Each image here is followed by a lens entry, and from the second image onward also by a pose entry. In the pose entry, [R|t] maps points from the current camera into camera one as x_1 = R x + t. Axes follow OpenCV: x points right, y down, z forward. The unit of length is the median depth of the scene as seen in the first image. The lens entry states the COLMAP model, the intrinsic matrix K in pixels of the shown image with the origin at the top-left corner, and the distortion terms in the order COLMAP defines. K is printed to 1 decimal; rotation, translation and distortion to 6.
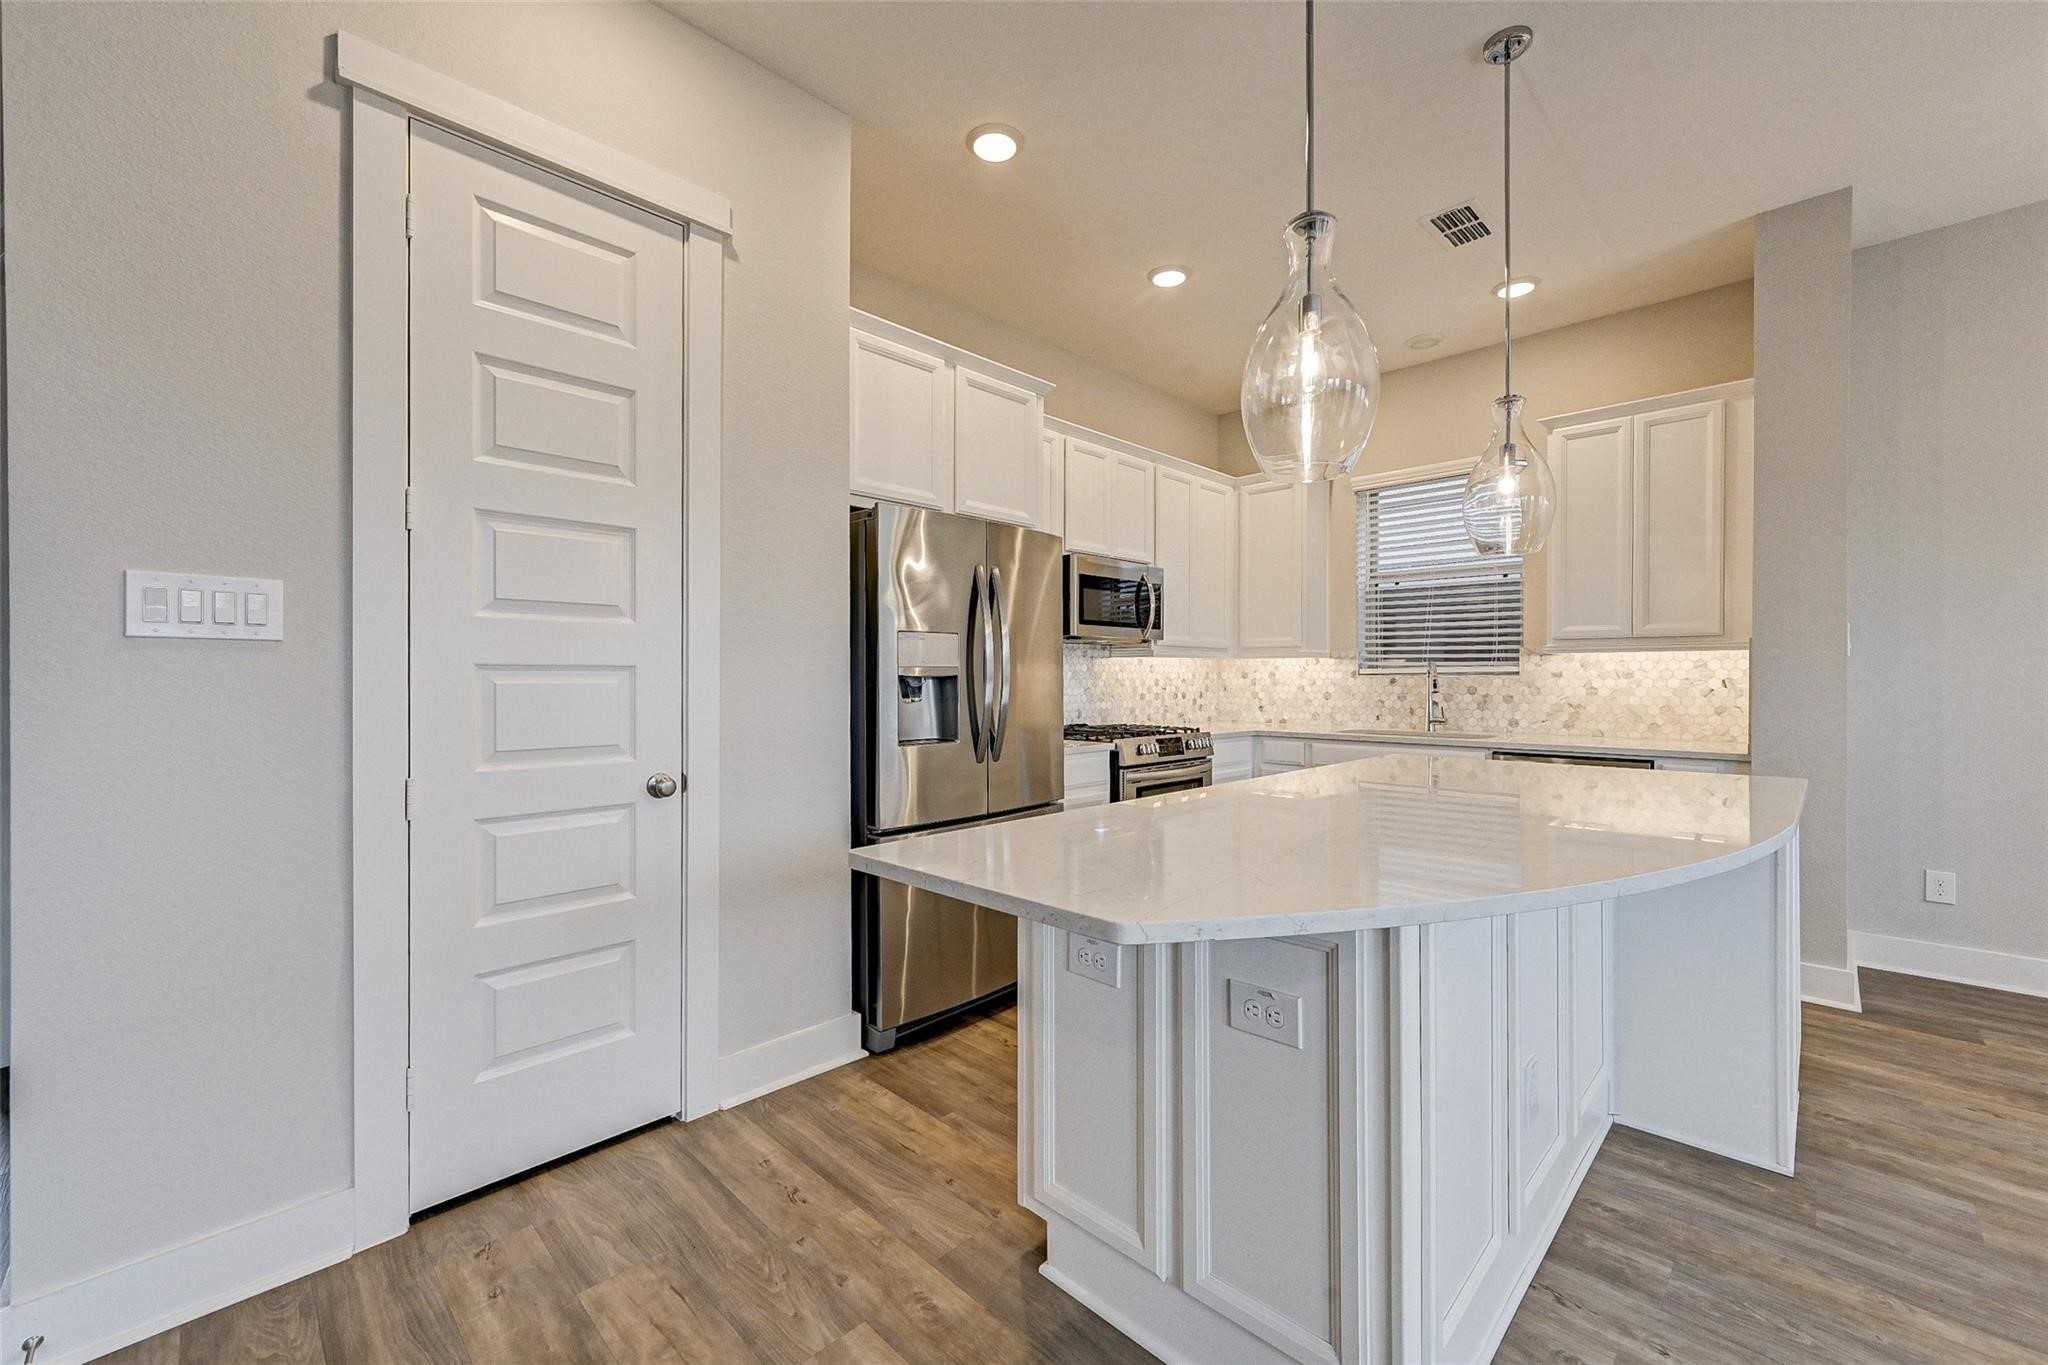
lens RADIAL K [[818.2, 0, 1023.4], [0, 818.2, 680.8], [0, 0, 1]] dist [0.000007, 0.001138]
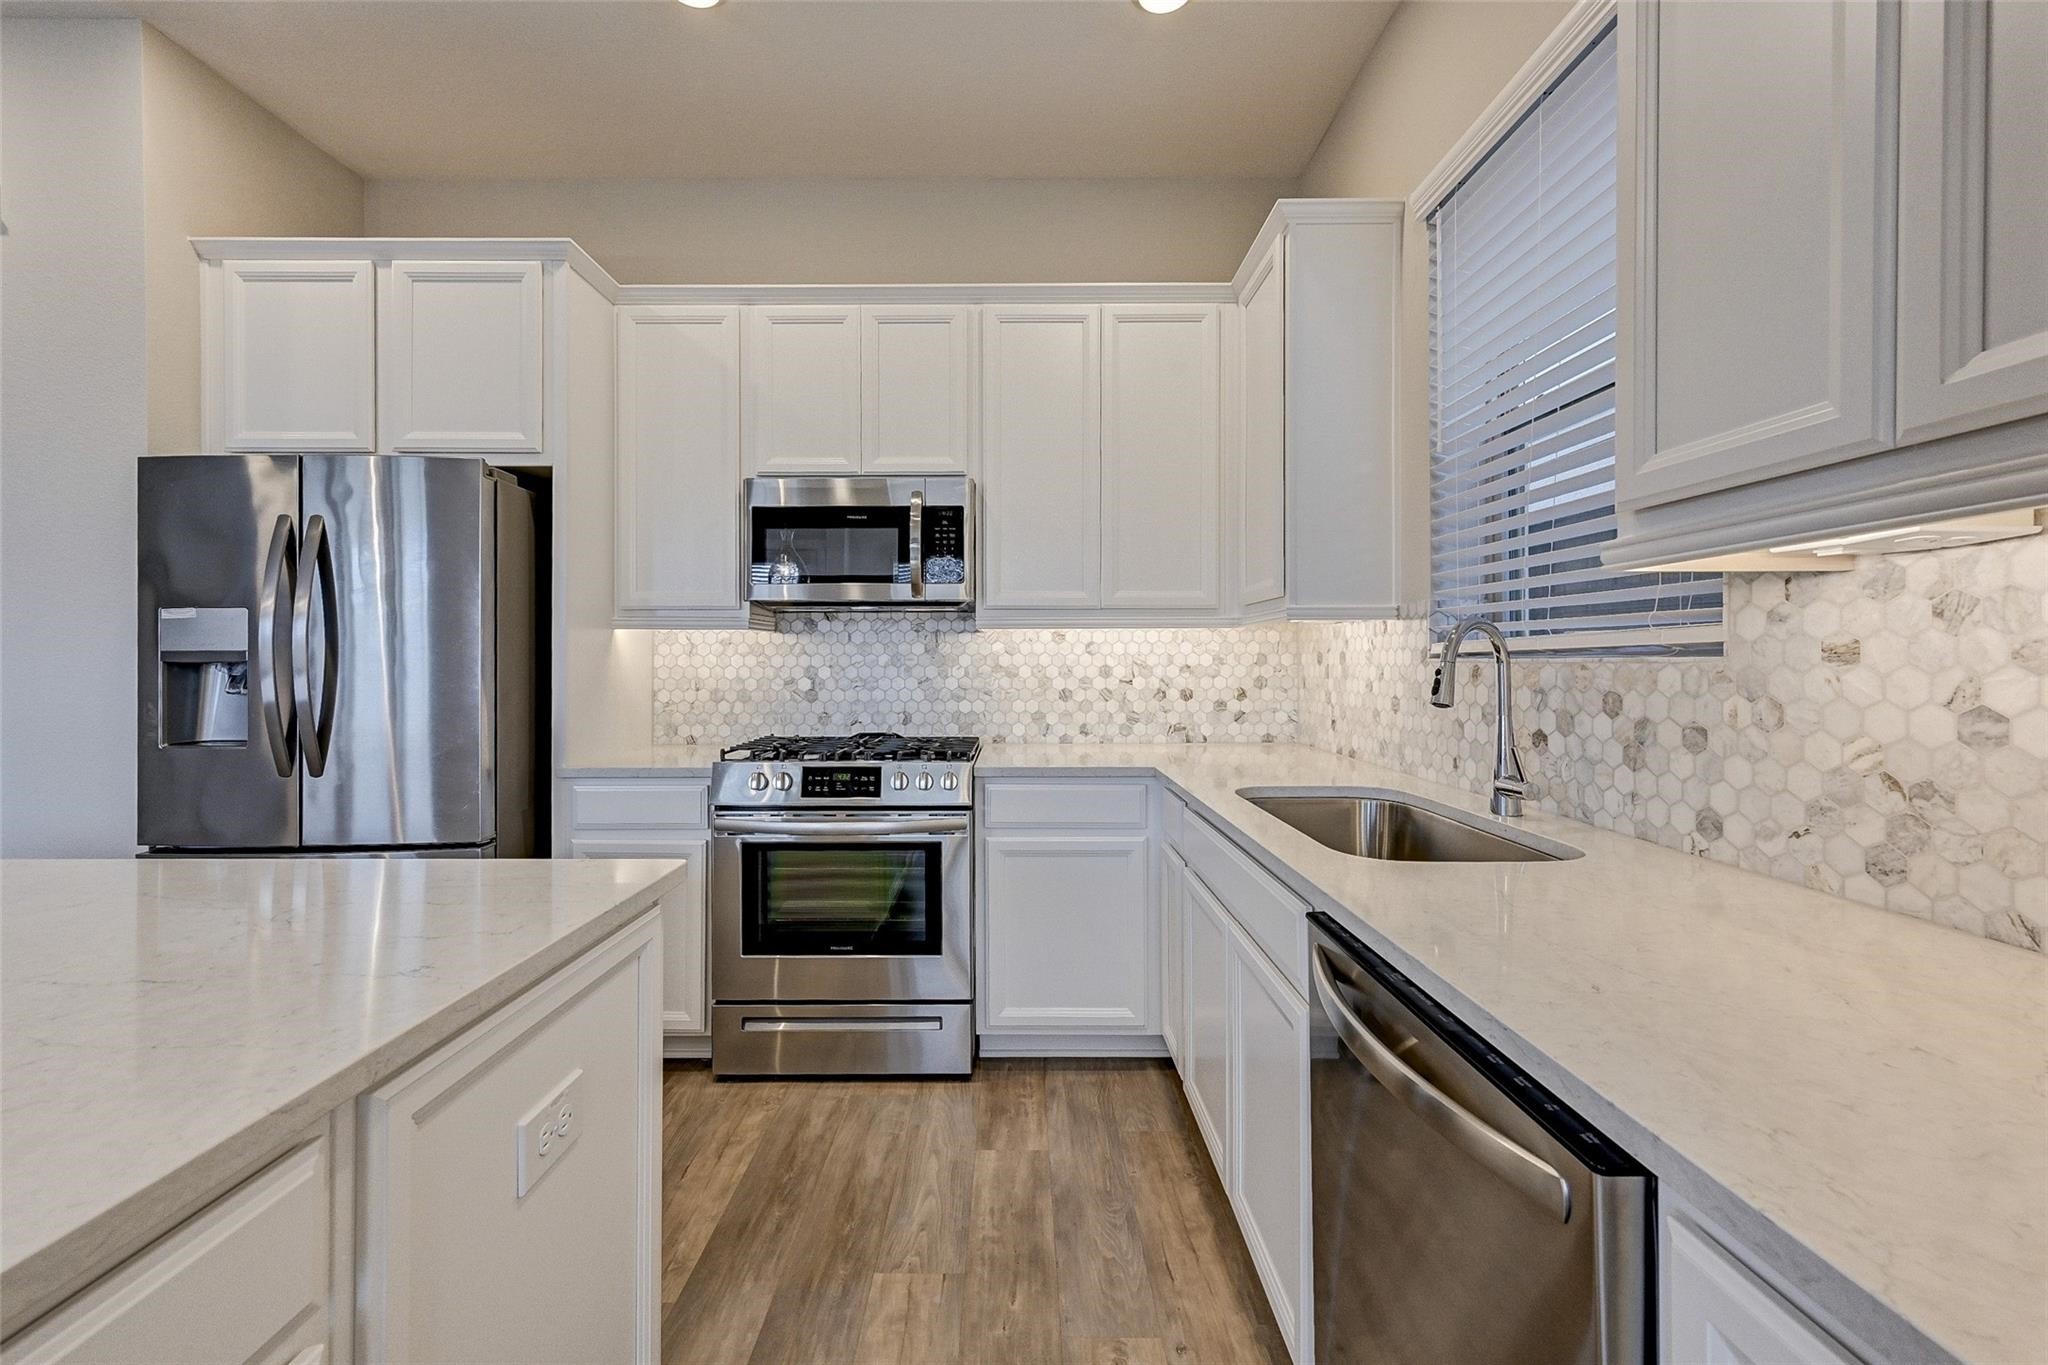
lens RADIAL K [[818.2, 0, 1012.2], [0, 818.2, 662.3], [0, 0, 1]] dist [0.000007, 0.001138]
pose [[0.700933, -0.000261, -0.713227, 1.183306], [-0.001165, 0.999998, -0.001511, -0.007458], [0.713226, 0.001890, 0.700932, 1.174266]]
